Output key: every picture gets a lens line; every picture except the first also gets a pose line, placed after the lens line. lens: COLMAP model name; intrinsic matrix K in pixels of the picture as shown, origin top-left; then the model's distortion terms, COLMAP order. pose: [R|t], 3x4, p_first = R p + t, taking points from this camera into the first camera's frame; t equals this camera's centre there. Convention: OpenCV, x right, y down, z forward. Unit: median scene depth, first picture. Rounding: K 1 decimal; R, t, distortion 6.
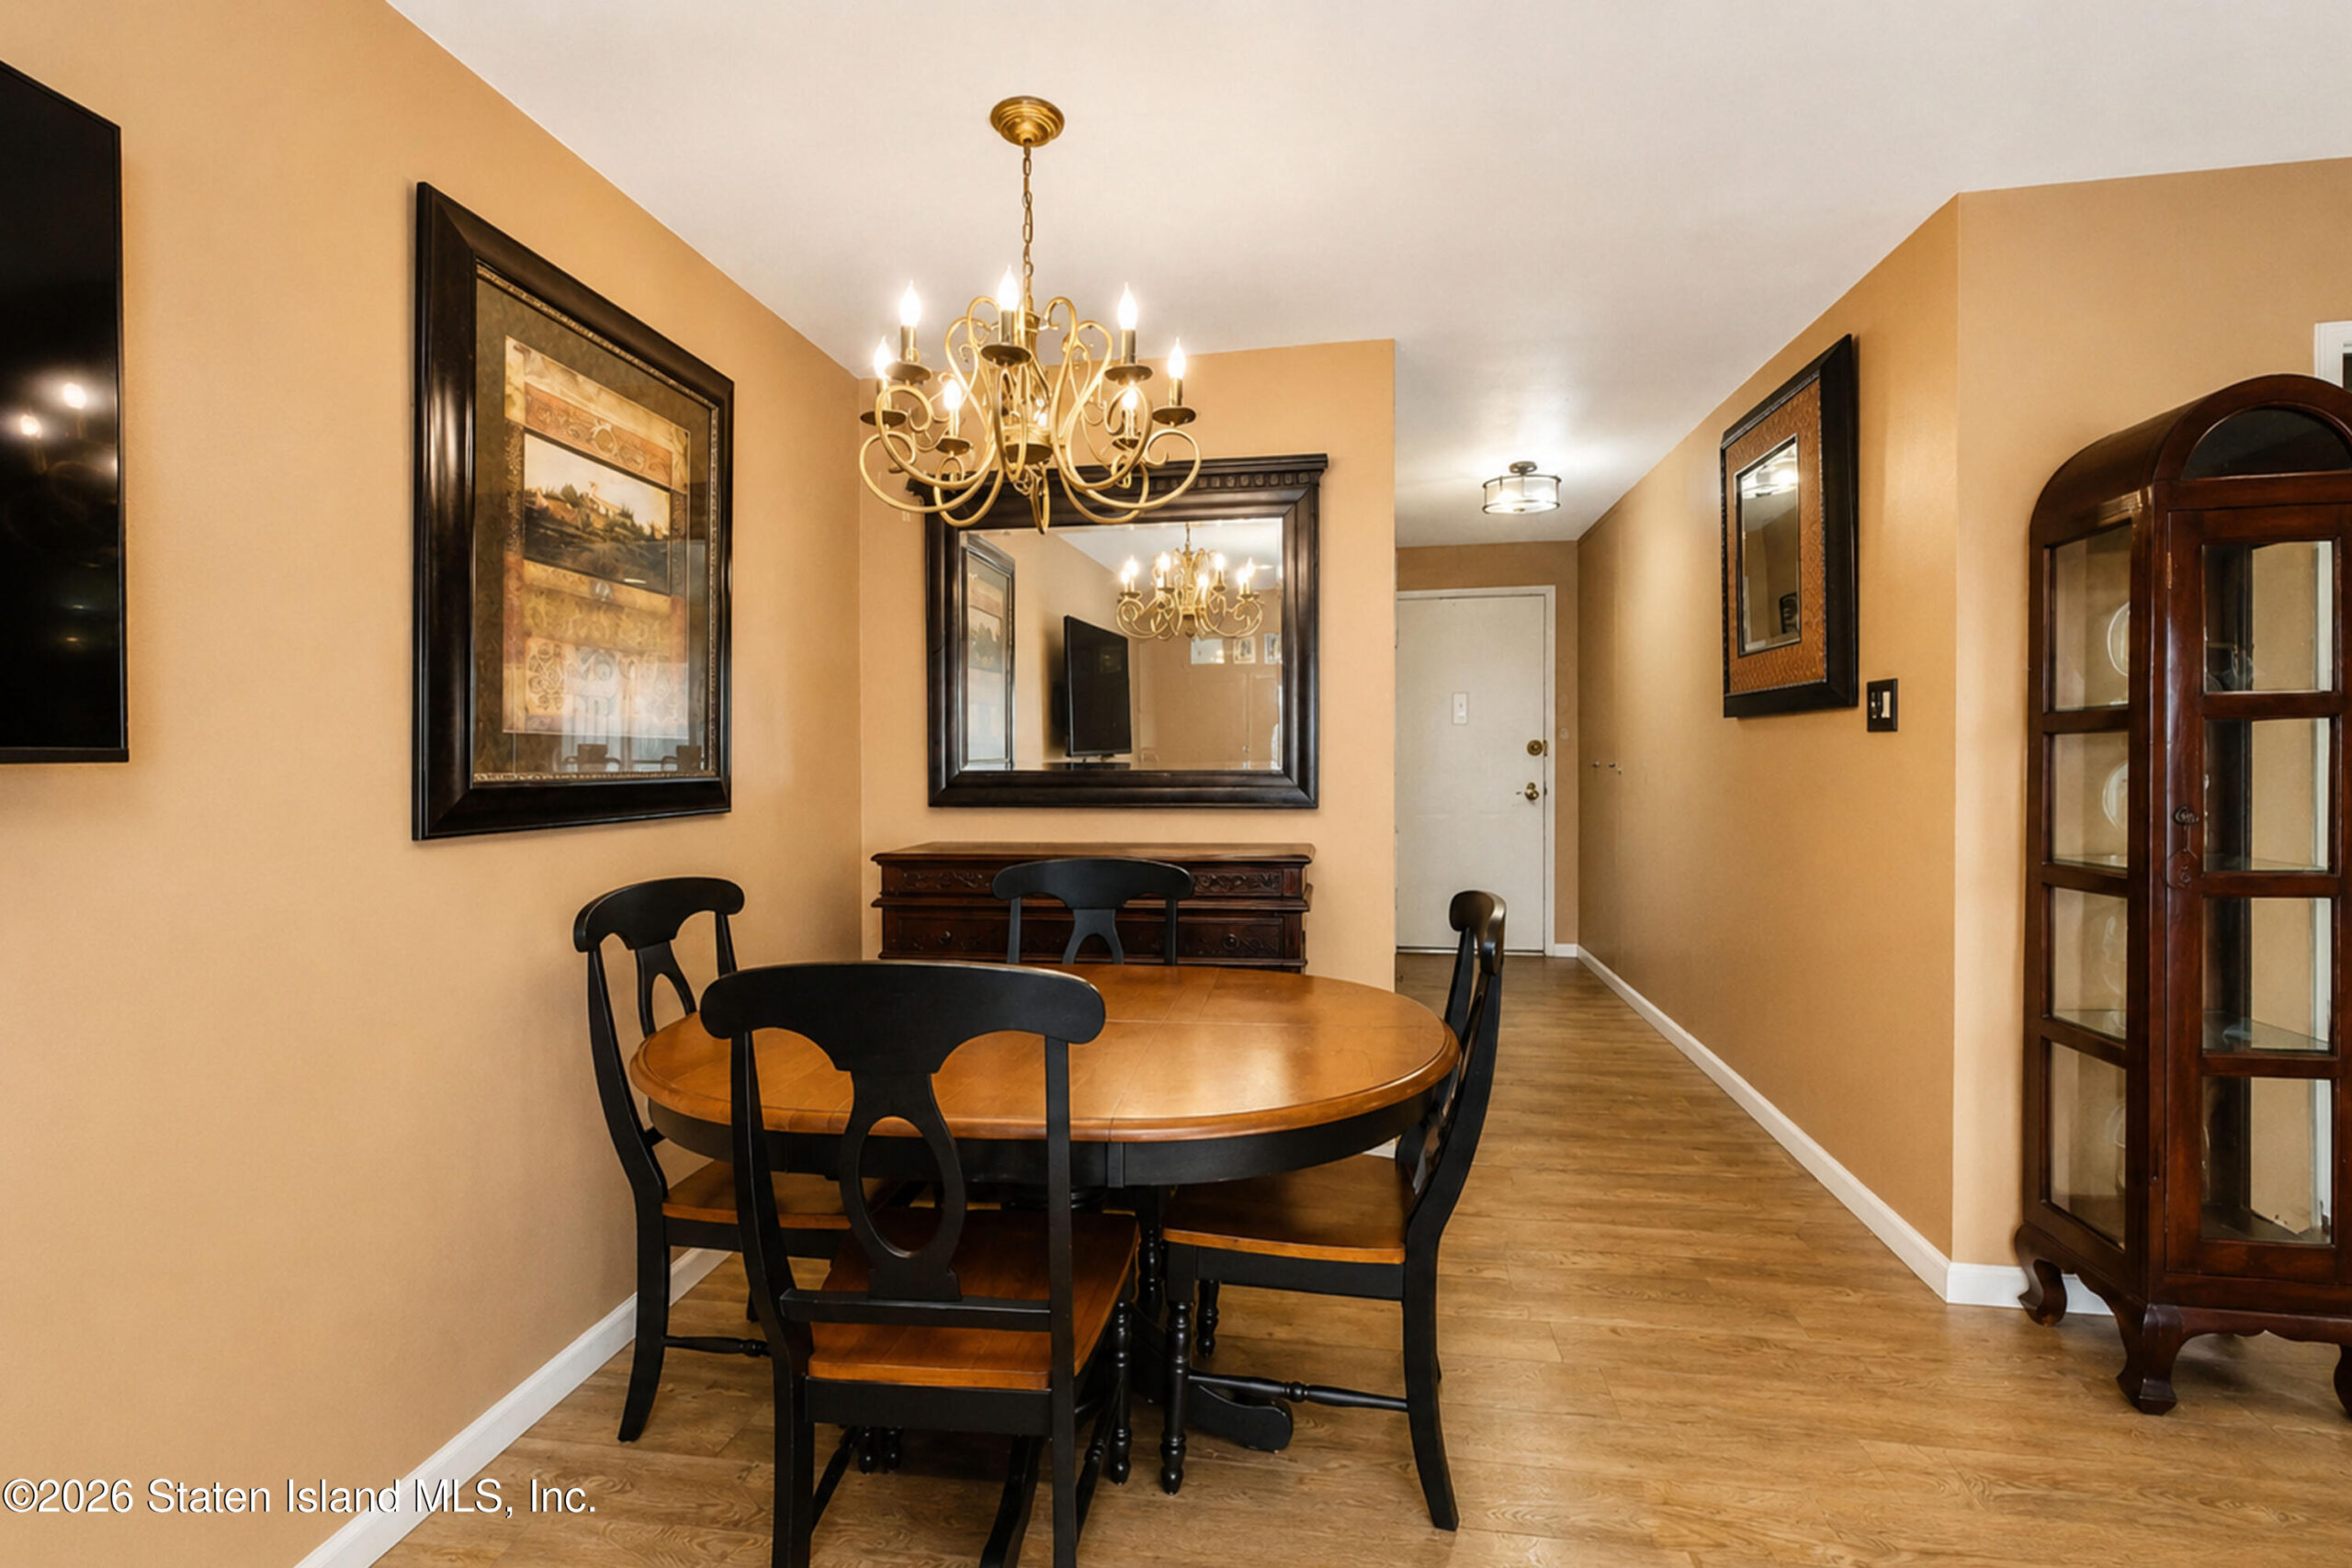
lens RADIAL K [[1043.6, 0, 1185.1], [0, 1043.6, 775.6], [0, 0, 1]] dist [-0.033250, -0.000239]
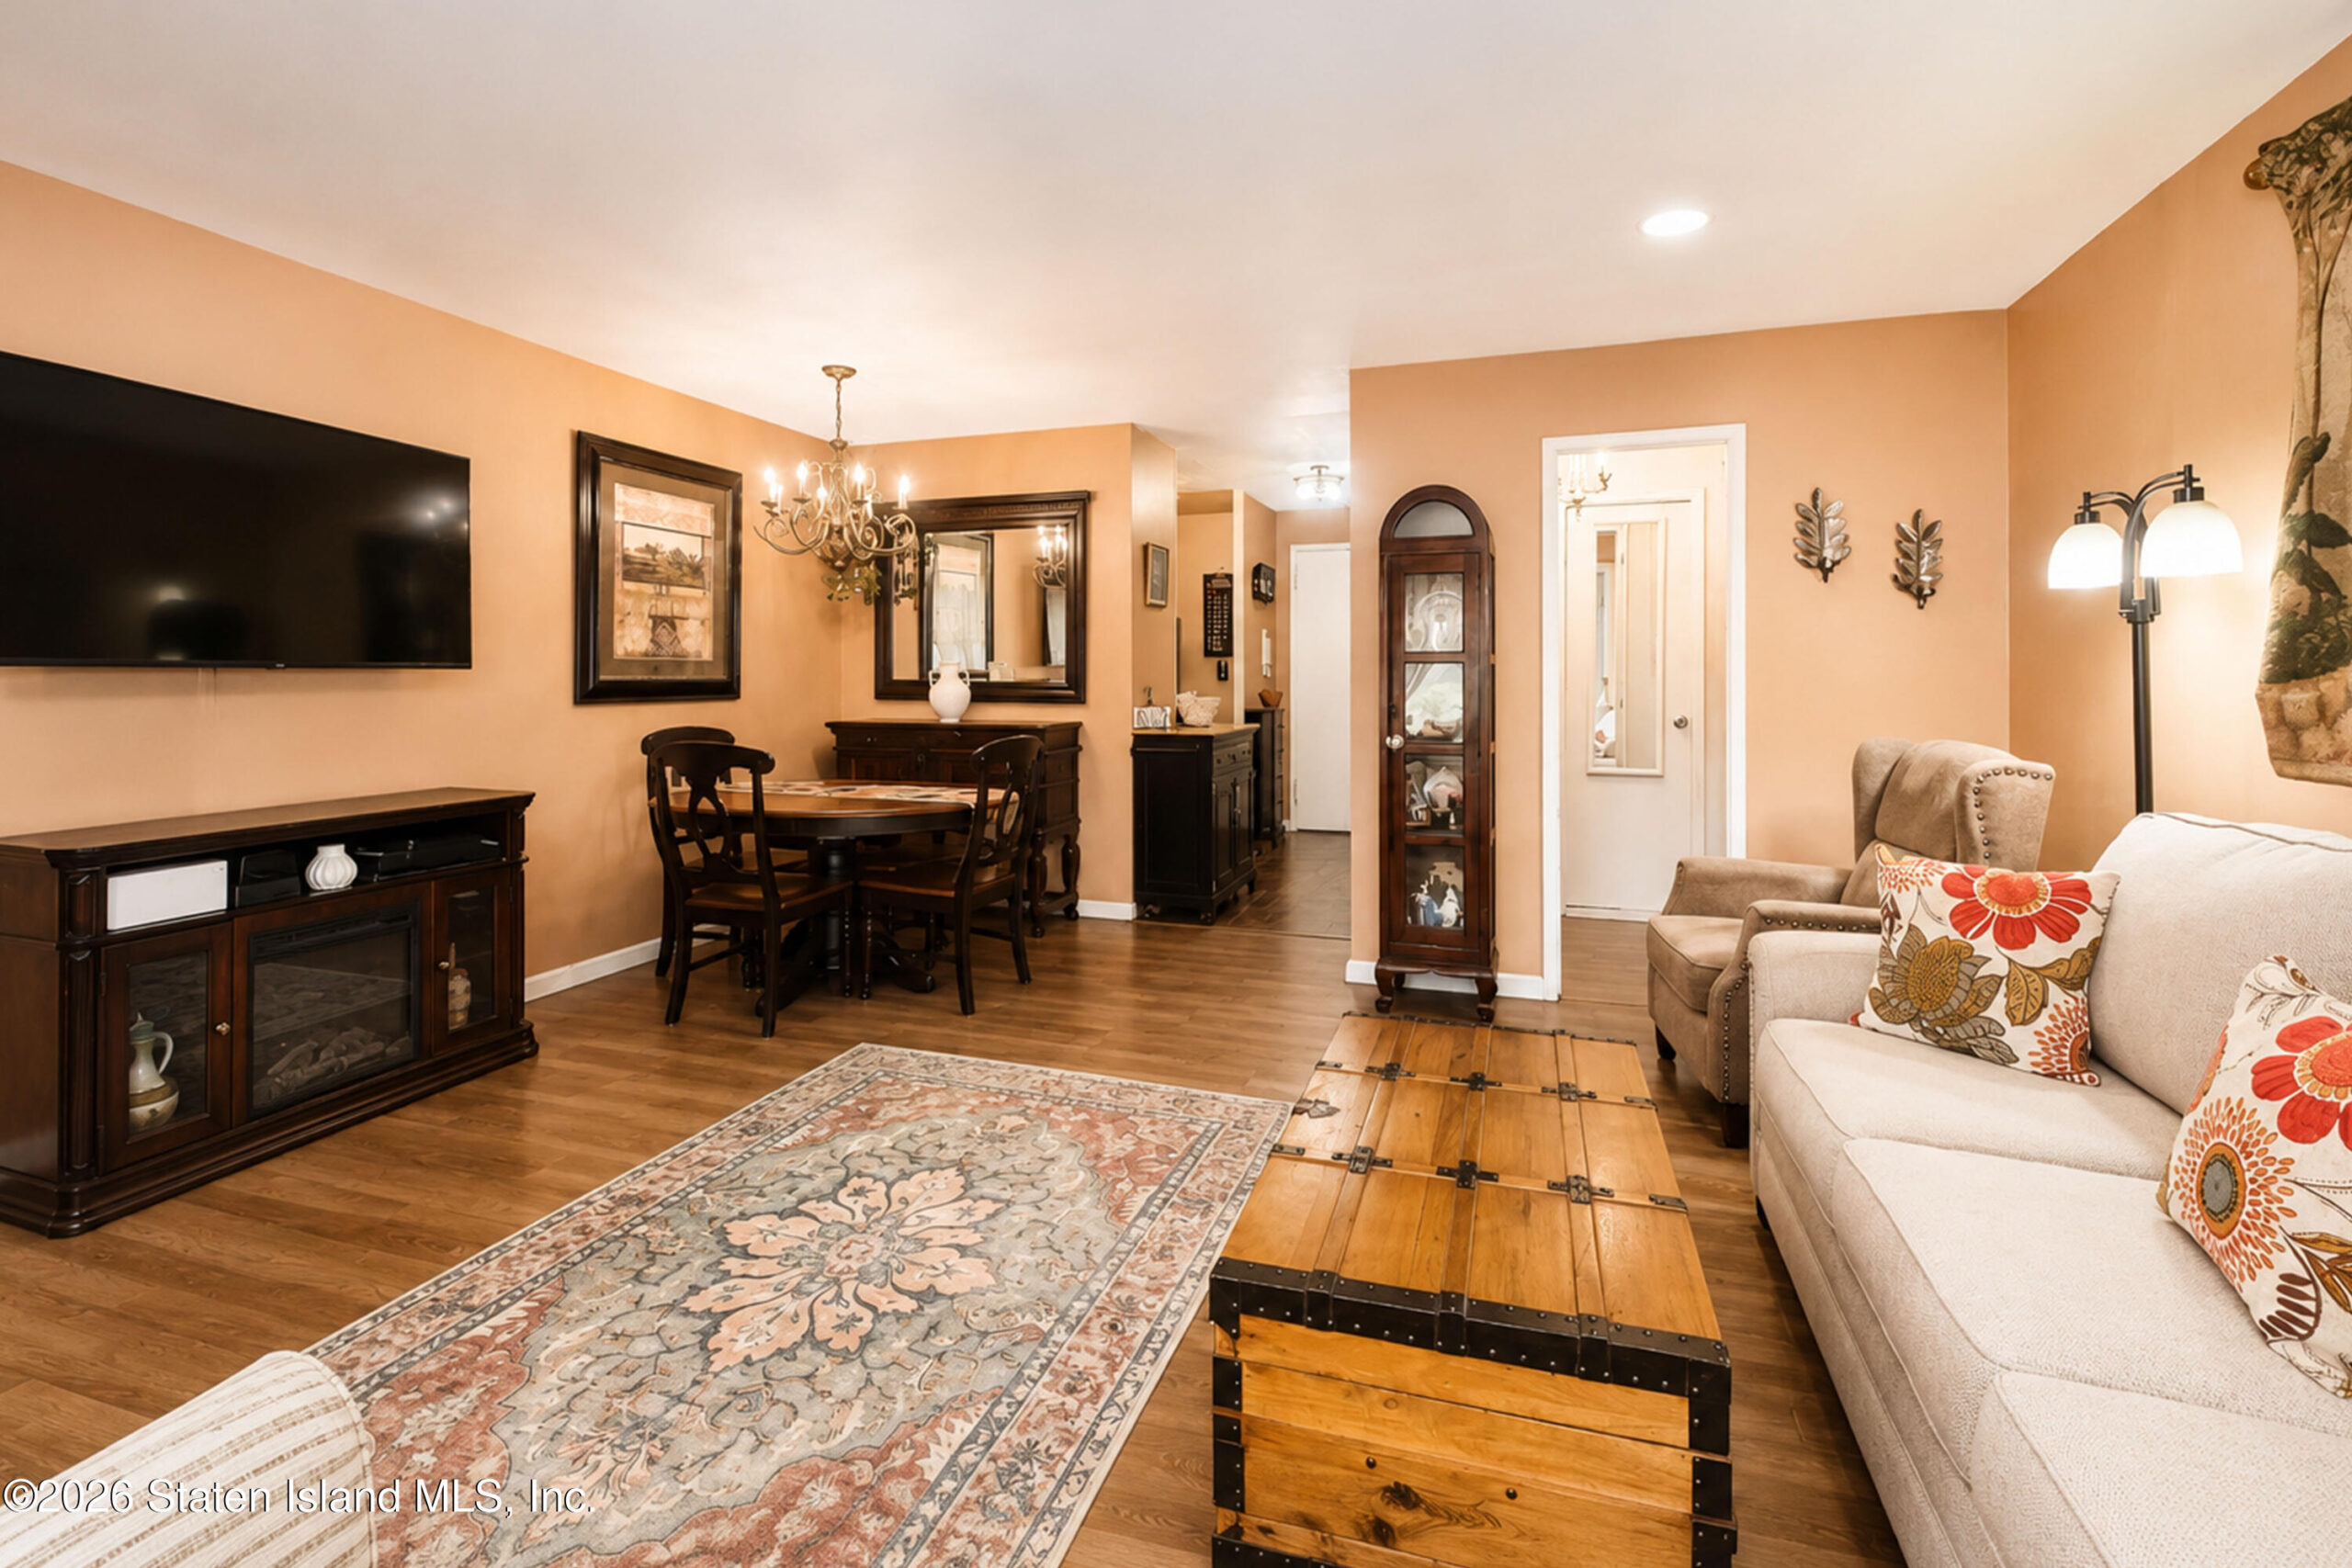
lens RADIAL K [[1042.6, 0, 1189.8], [0, 1042.6, 685.2], [0, 0, 1]] dist [-0.023963, 0.000163]
pose [[0.981499, 0.010518, -0.191177, 0.922555], [-0.011282, 0.999932, -0.002910, 0.009754], [0.191134, 0.005013, 0.981551, -0.899008]]
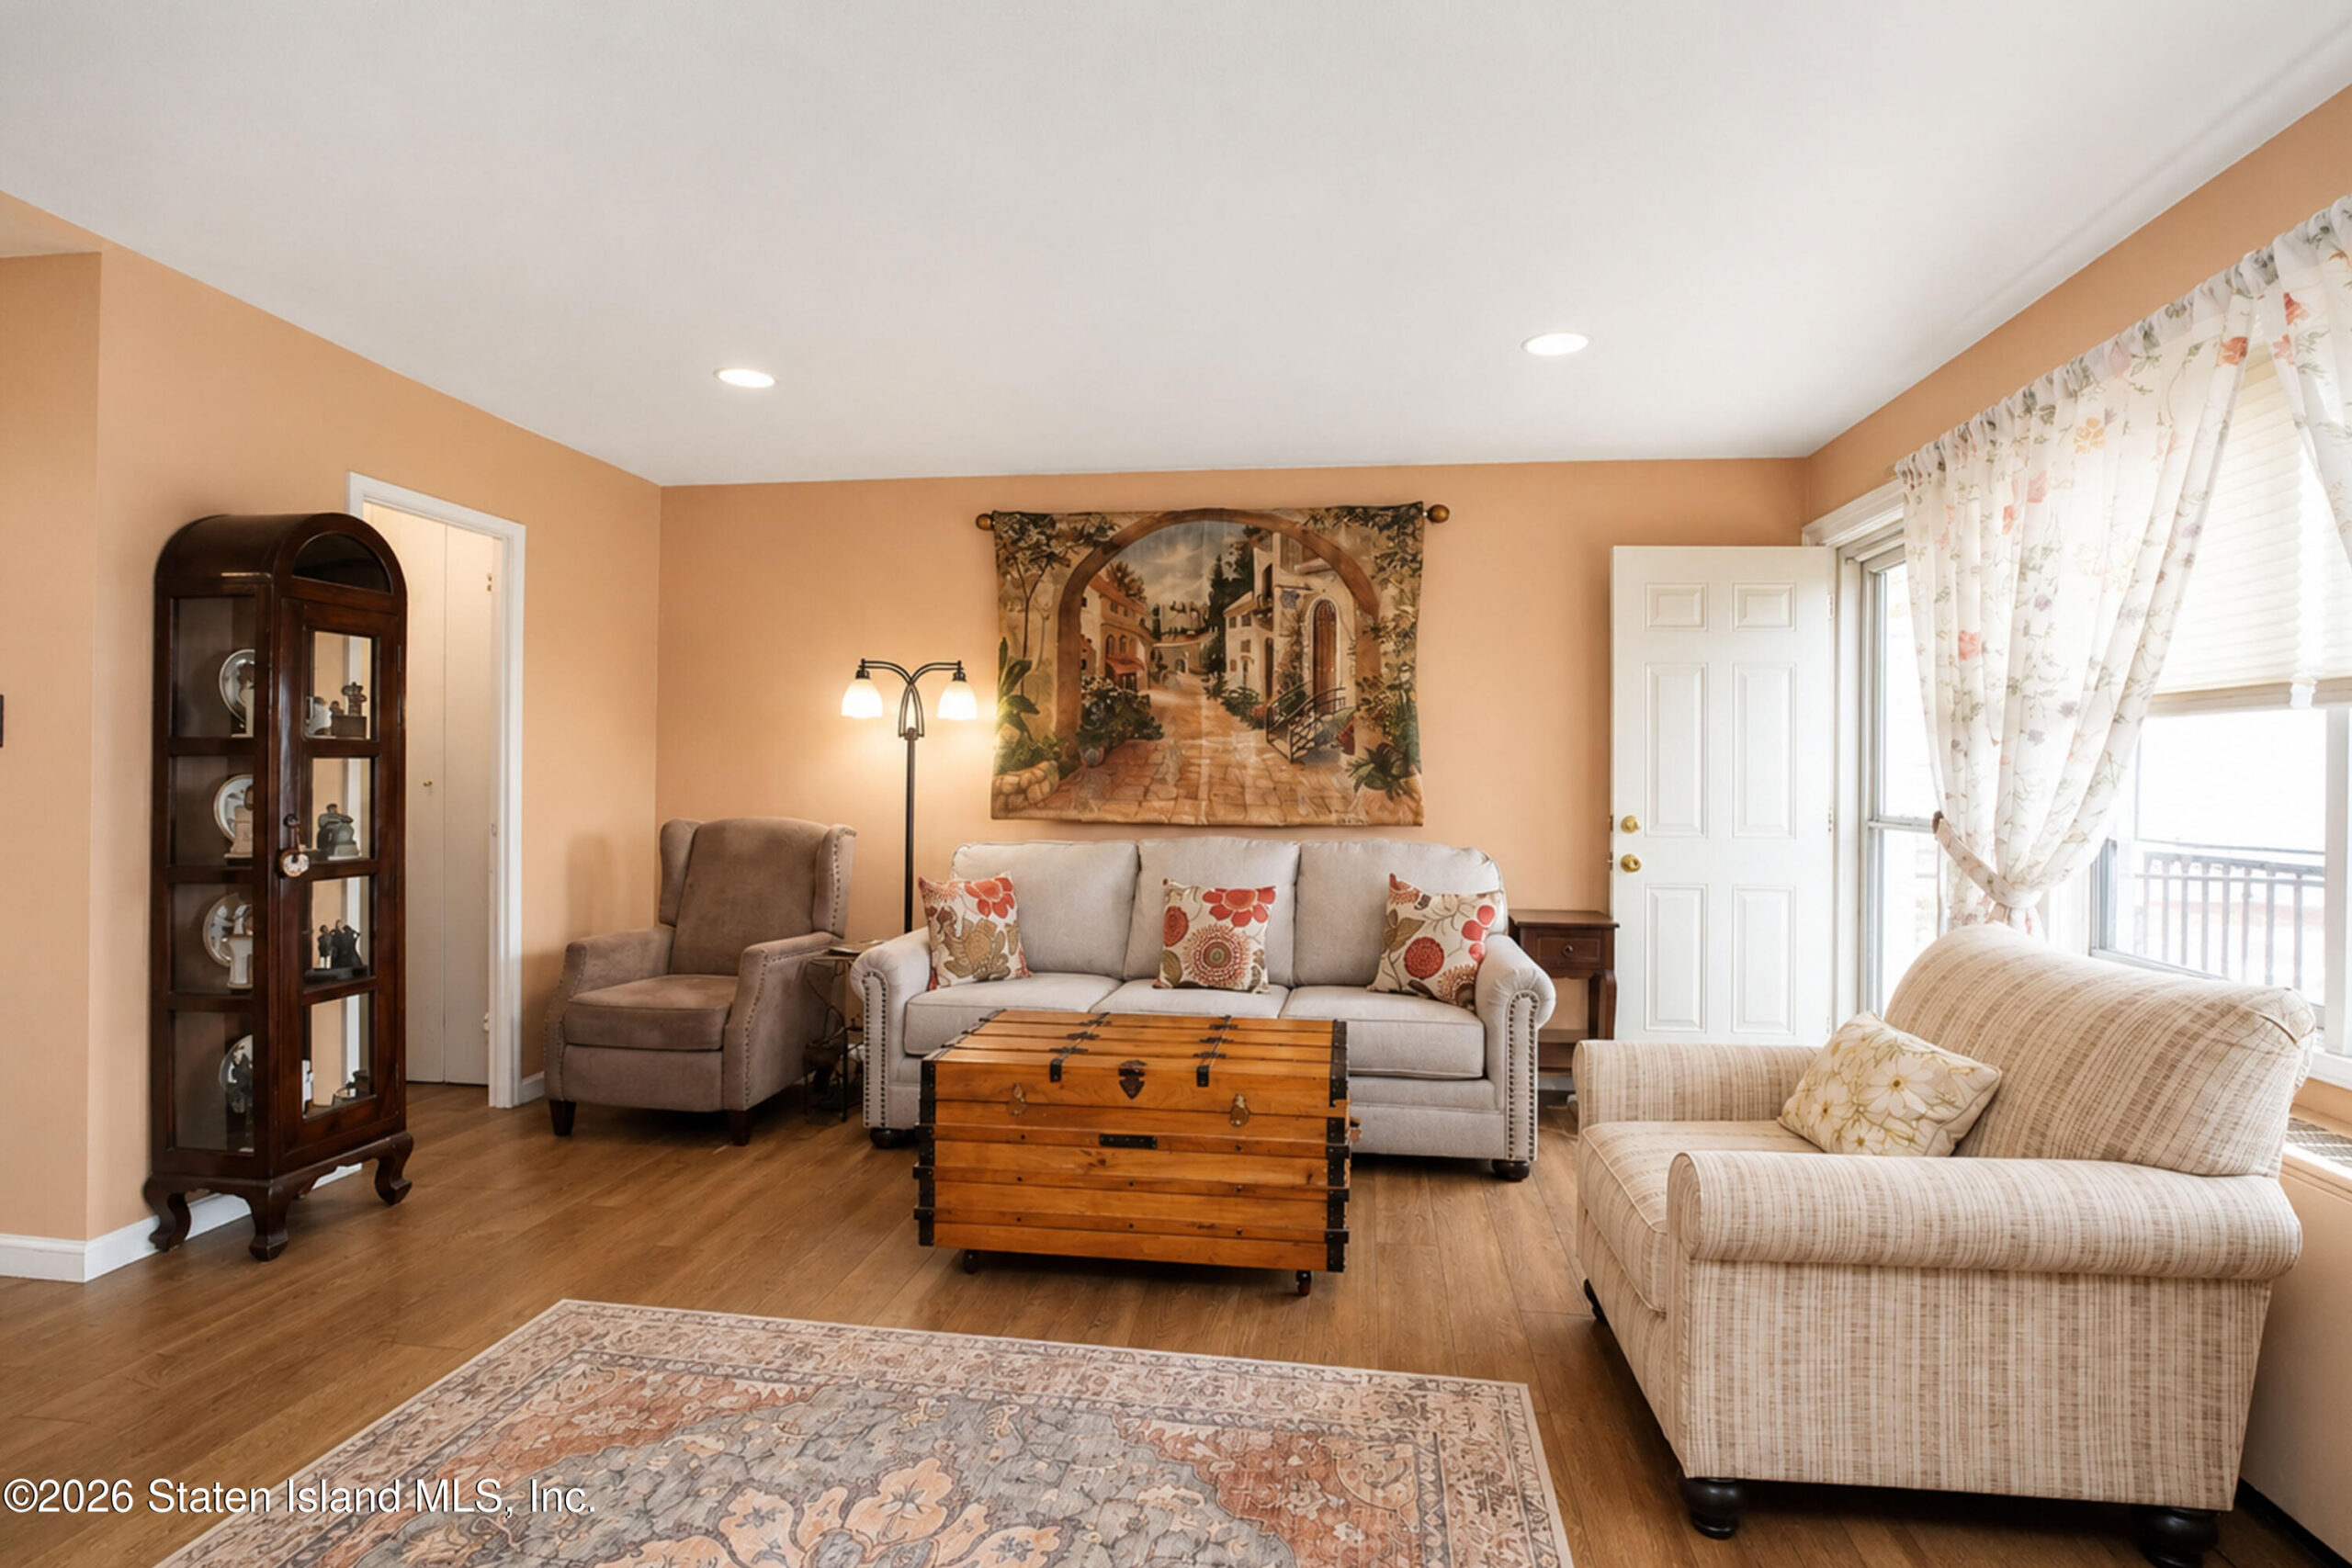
lens RADIAL K [[1105.2, 0, 1187.7], [0, 1105.2, 769.9], [0, 0, 1]] dist [-0.000518, 0.000036]
pose [[0.019057, 0.005120, 0.999805, -0.417530], [0.009391, 0.999942, -0.005300, -0.000078], [-0.999774, 0.009490, 0.019008, -0.184522]]
